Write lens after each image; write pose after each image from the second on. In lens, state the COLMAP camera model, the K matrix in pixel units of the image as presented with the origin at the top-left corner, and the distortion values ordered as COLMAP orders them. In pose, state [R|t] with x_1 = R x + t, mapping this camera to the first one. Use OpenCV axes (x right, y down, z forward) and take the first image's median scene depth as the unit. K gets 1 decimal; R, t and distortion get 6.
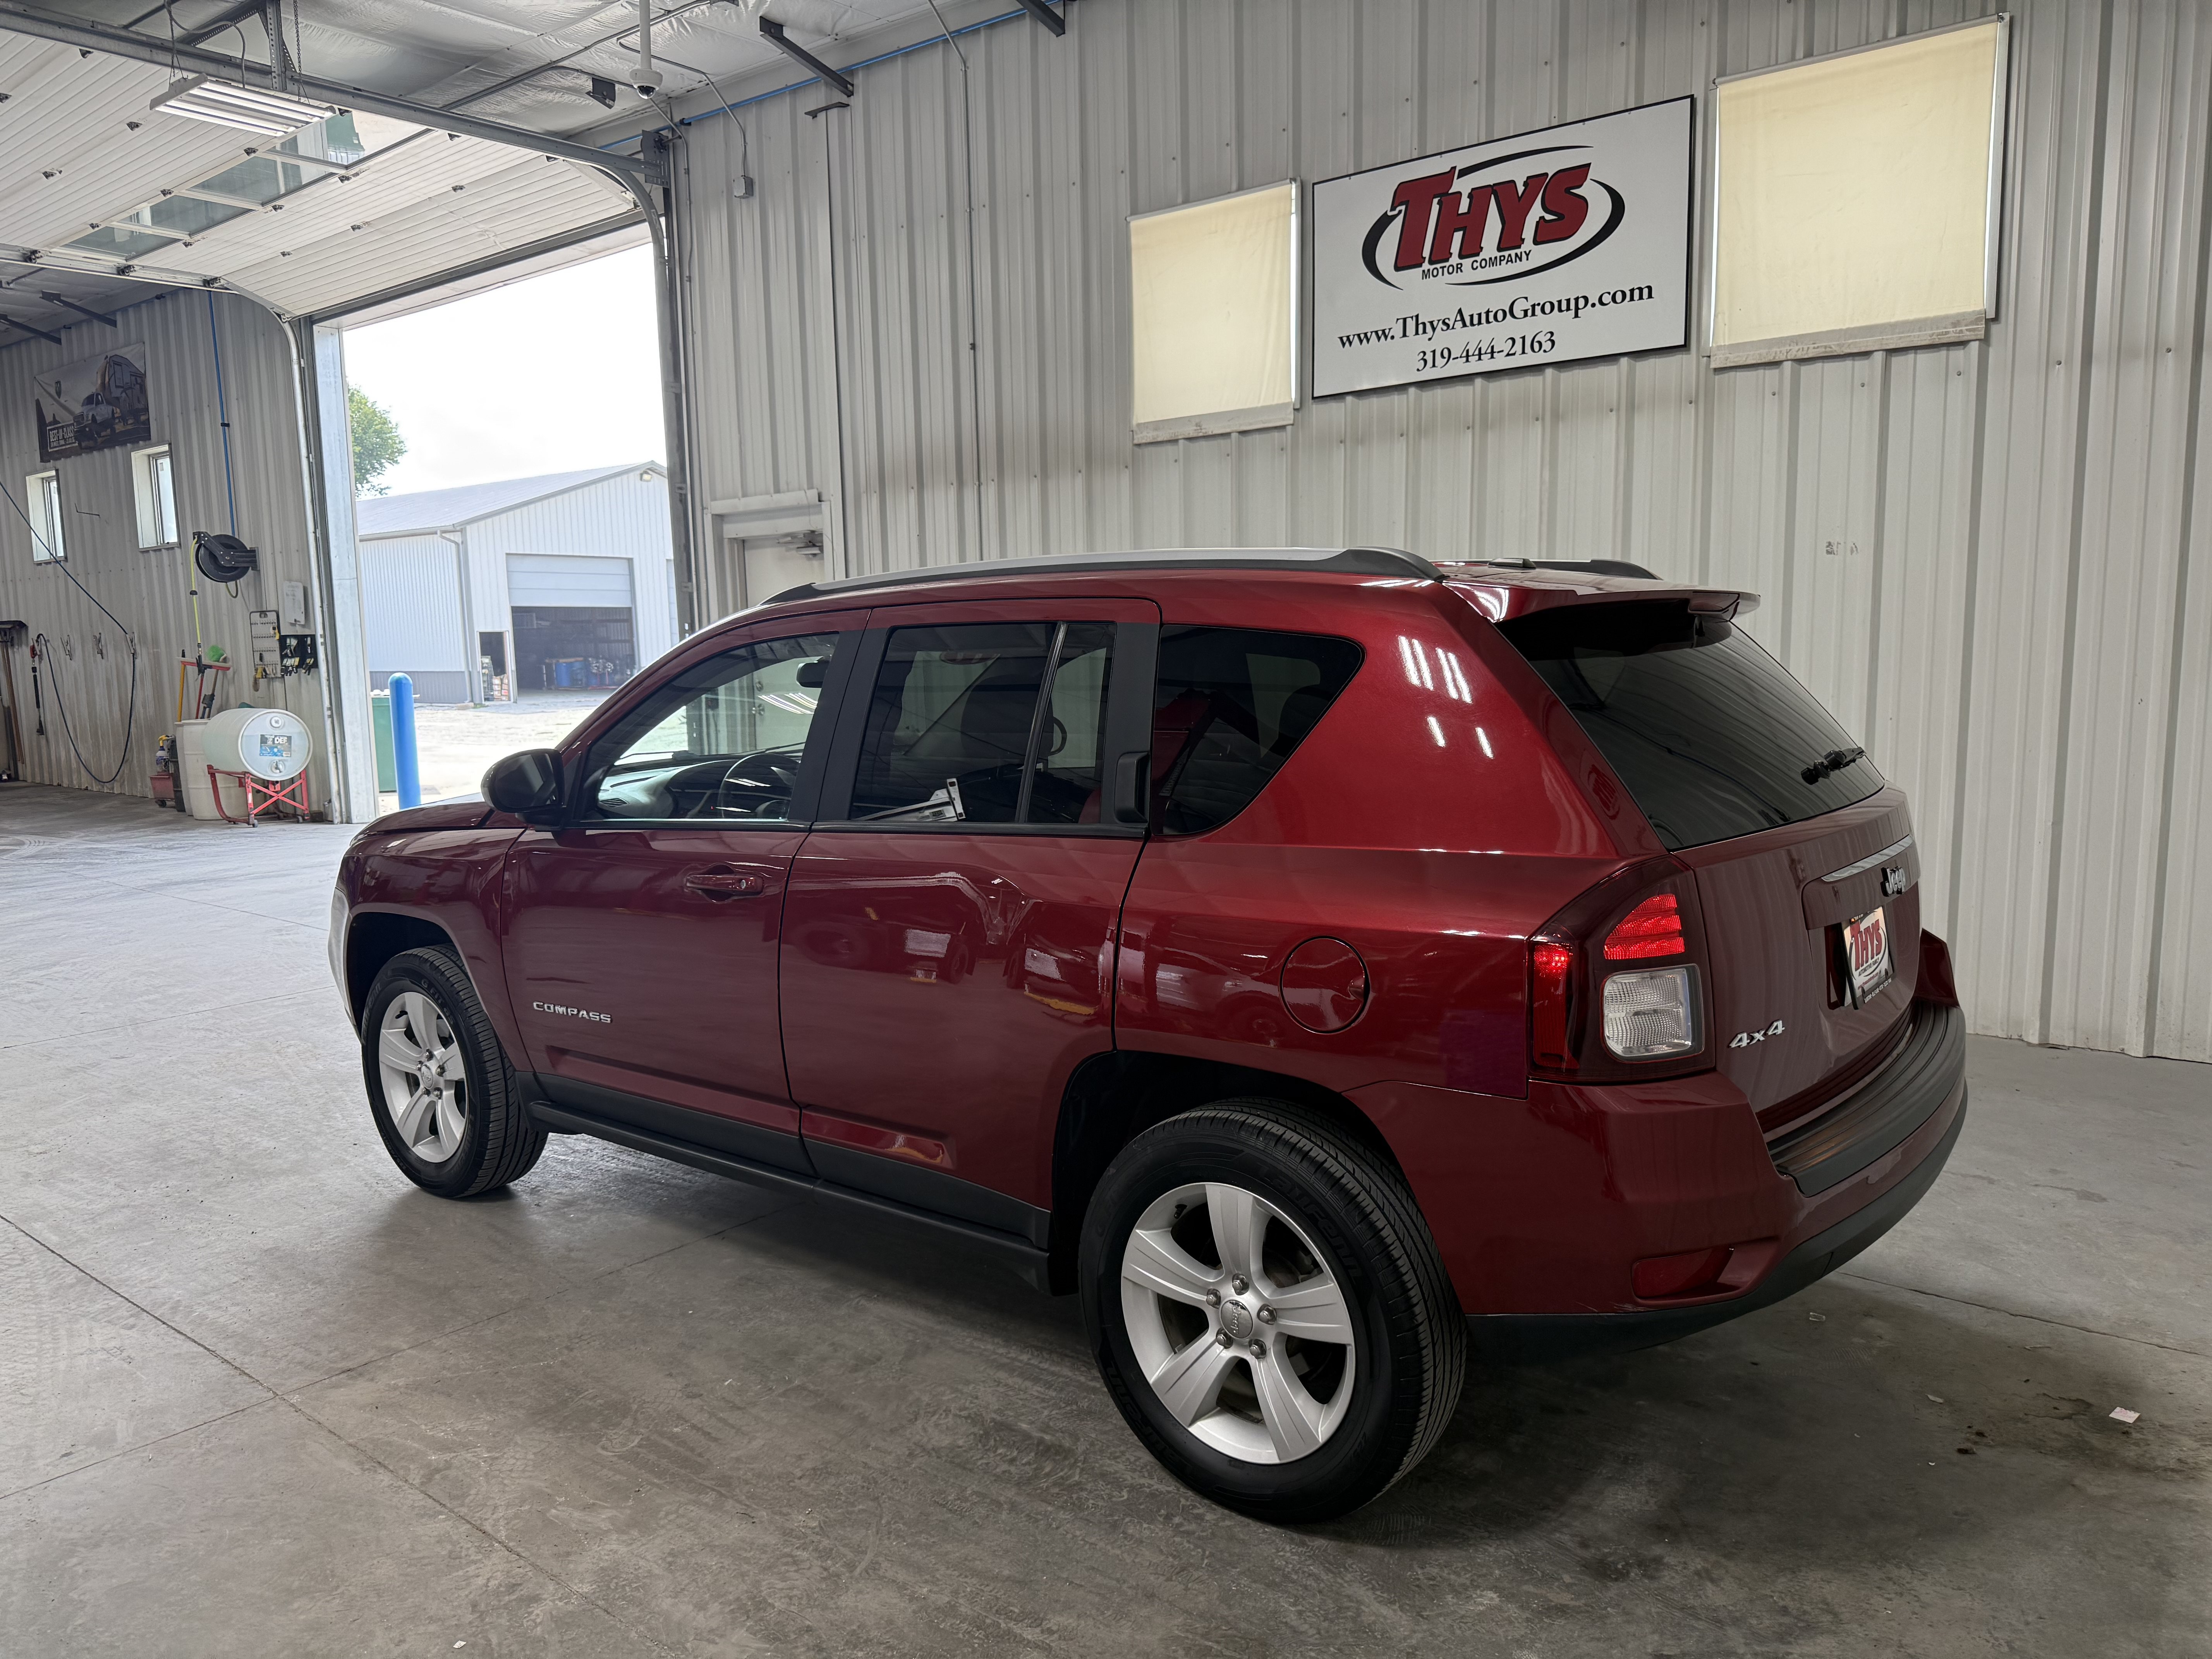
lens RADIAL K [[1582.3, 0, 1083.8], [0, 1582.3, 859.2], [0, 0, 1]] dist [0.038417, -0.059465]
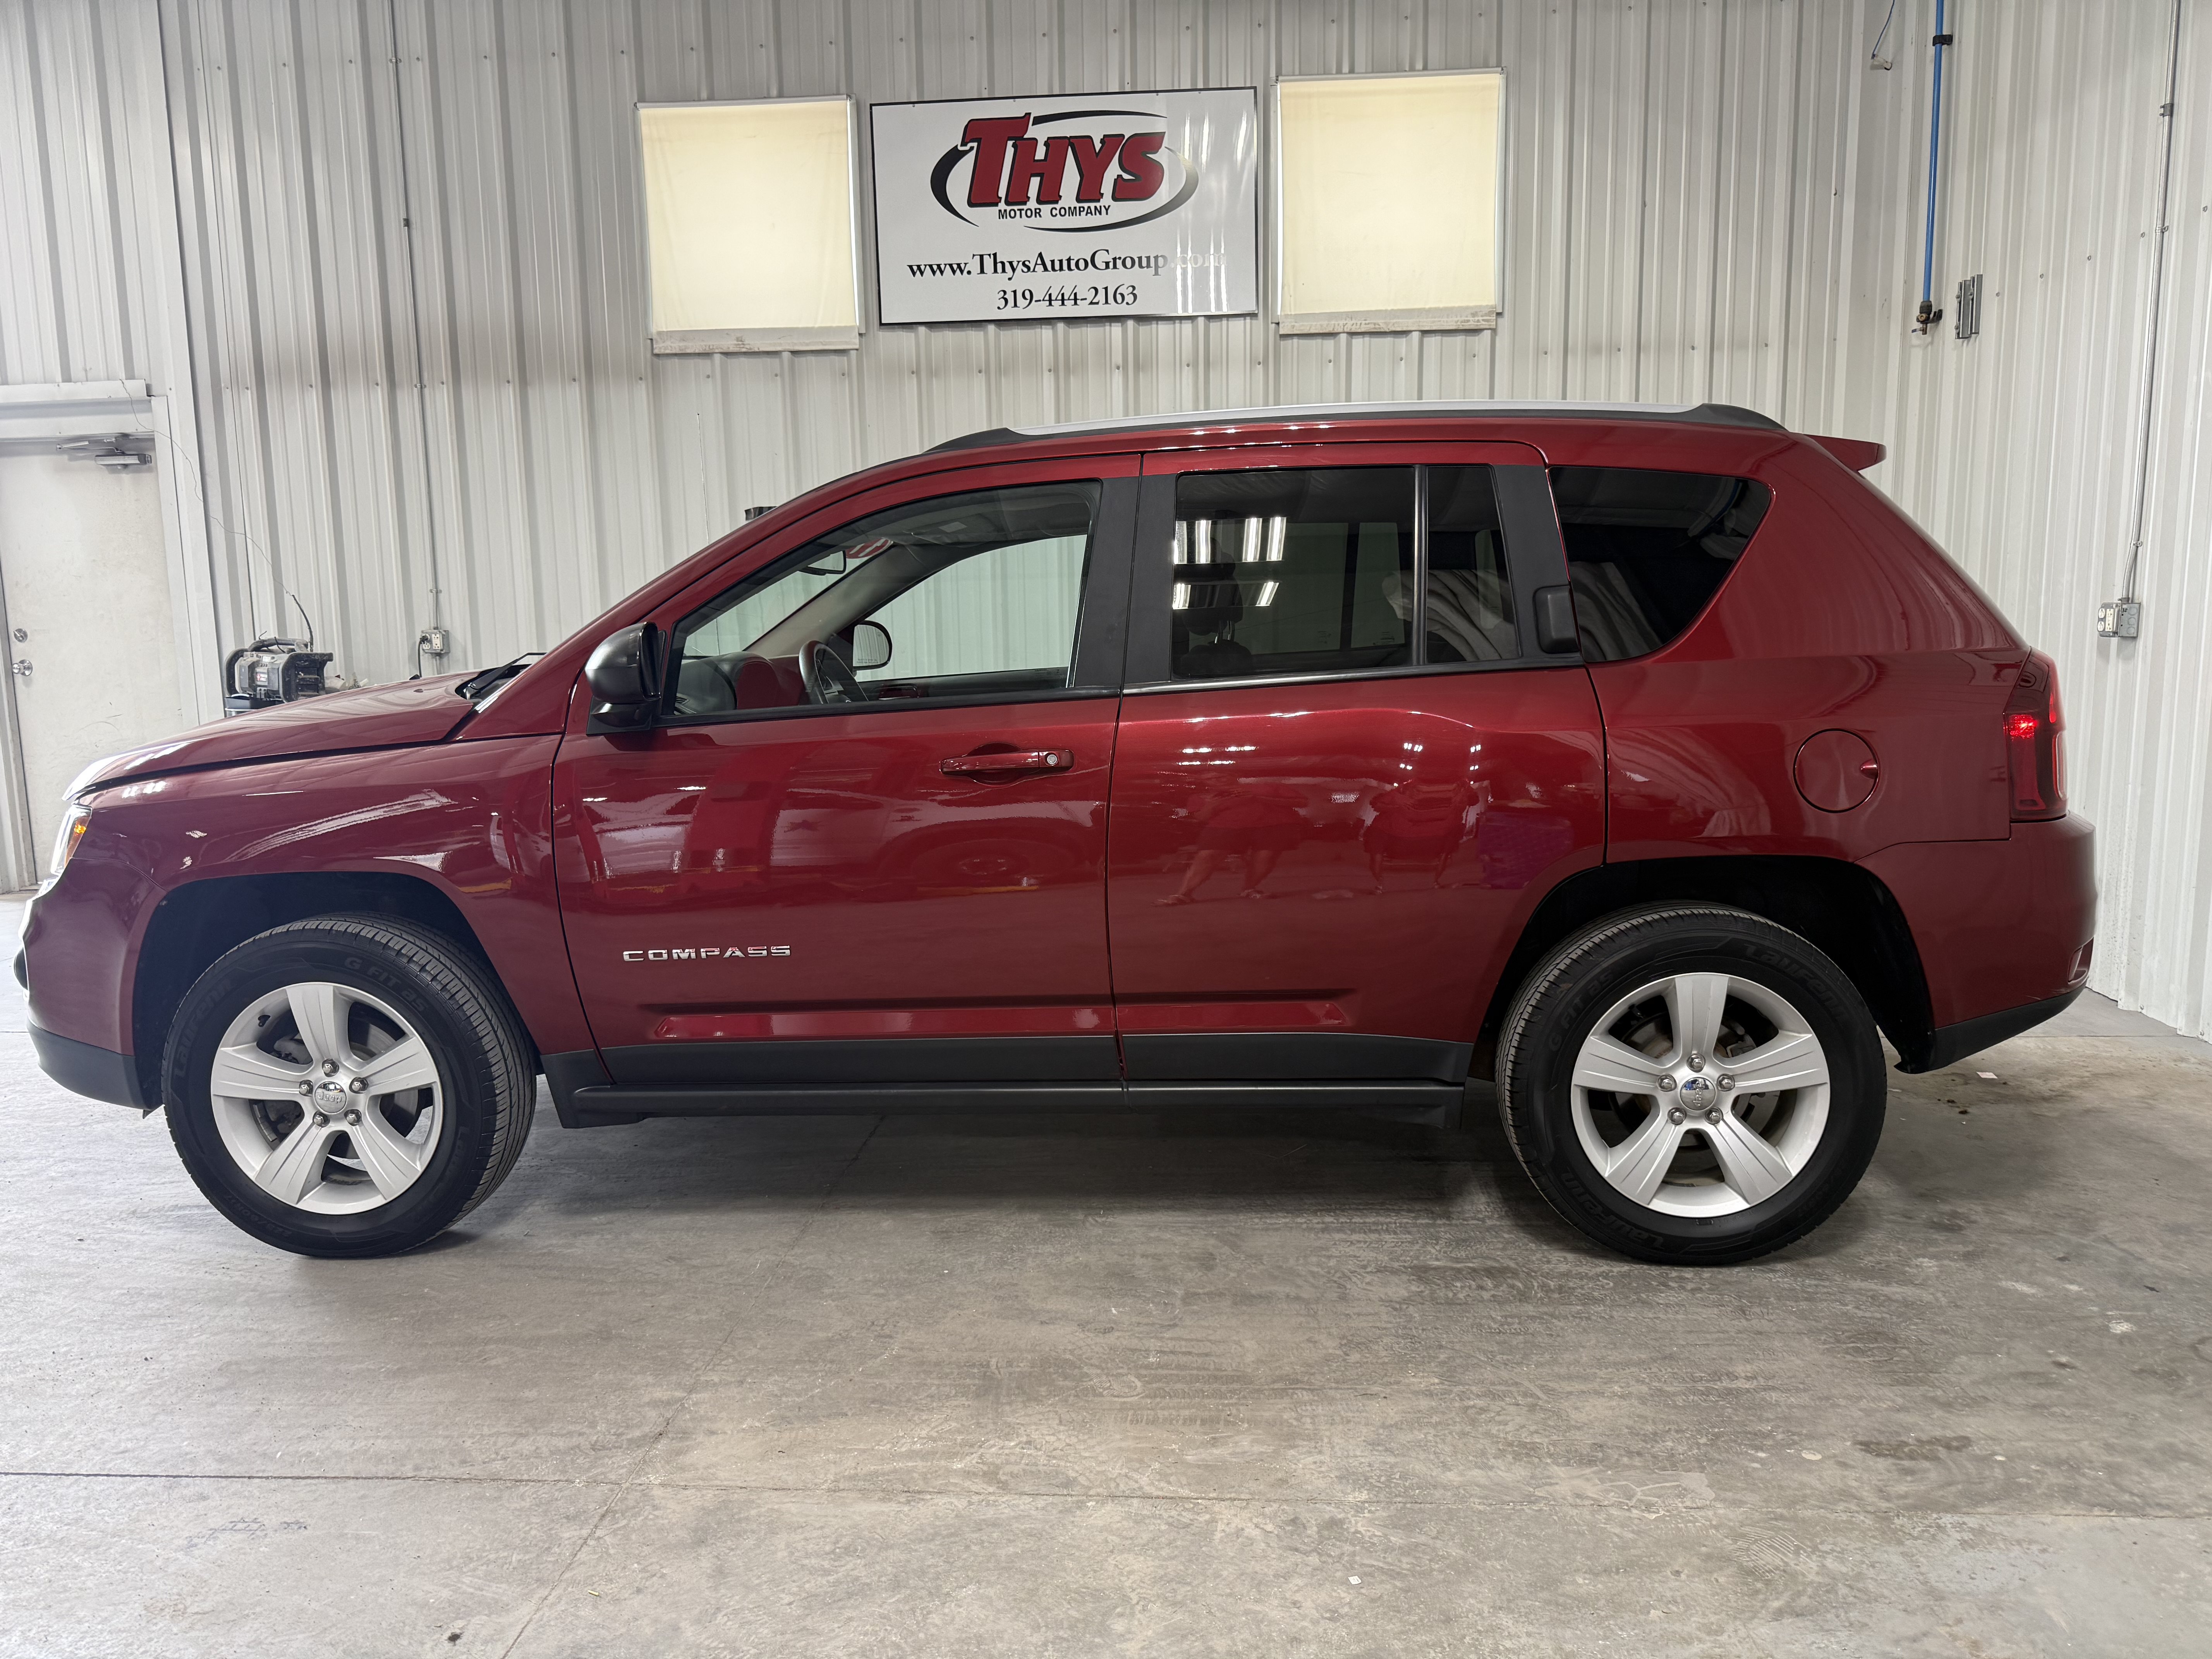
lens RADIAL K [[1569.3, 0, 1121.5], [0, 1569.3, 857.0], [0, 0, 1]] dist [0.077393, -0.112834]
pose [[0.808389, -0.082590, 0.582826, -0.372392], [0.082119, 0.996249, 0.027274, 0.026005], [-0.582893, 0.025813, 0.812139, 0.139973]]
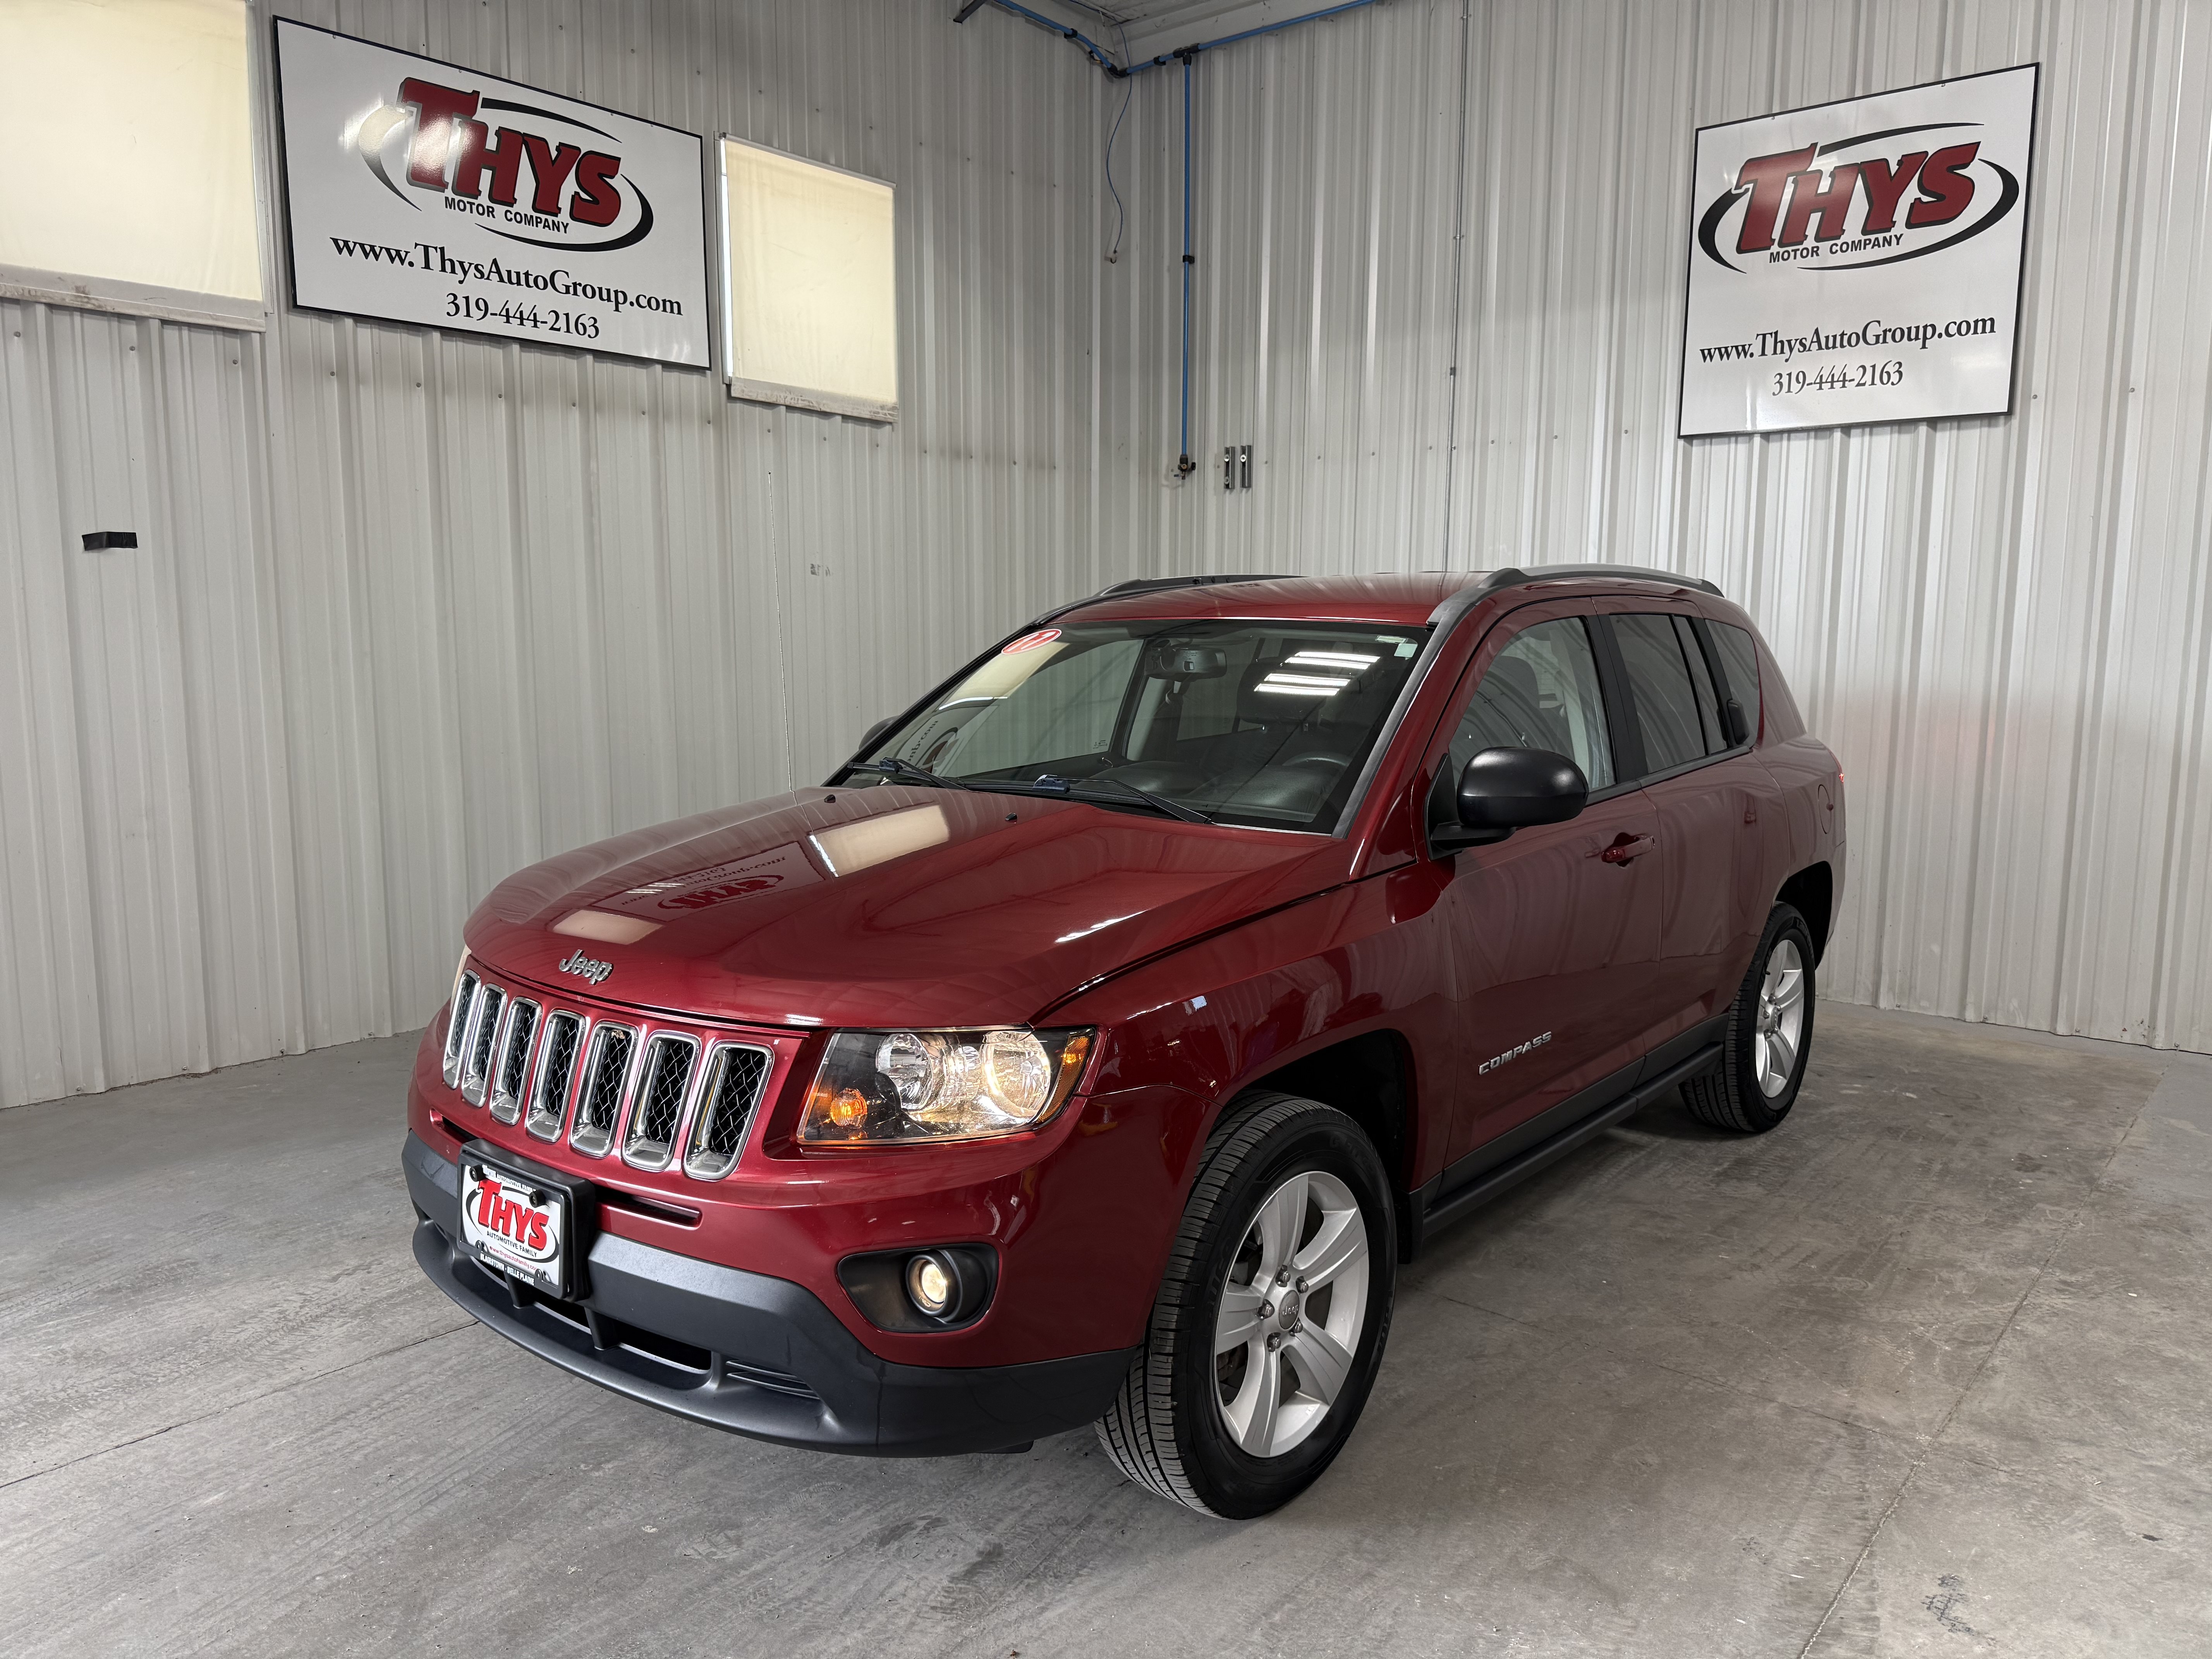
lens RADIAL K [[1597.1, 0, 1118.5], [0, 1597.1, 841.1], [0, 0, 1]] dist [0.026987, -0.025326]
pose [[-0.013549, -0.111555, 0.993666, -0.708068], [0.133955, 0.984597, 0.112364, -0.086975], [-0.990895, 0.134629, 0.001603, 0.727550]]
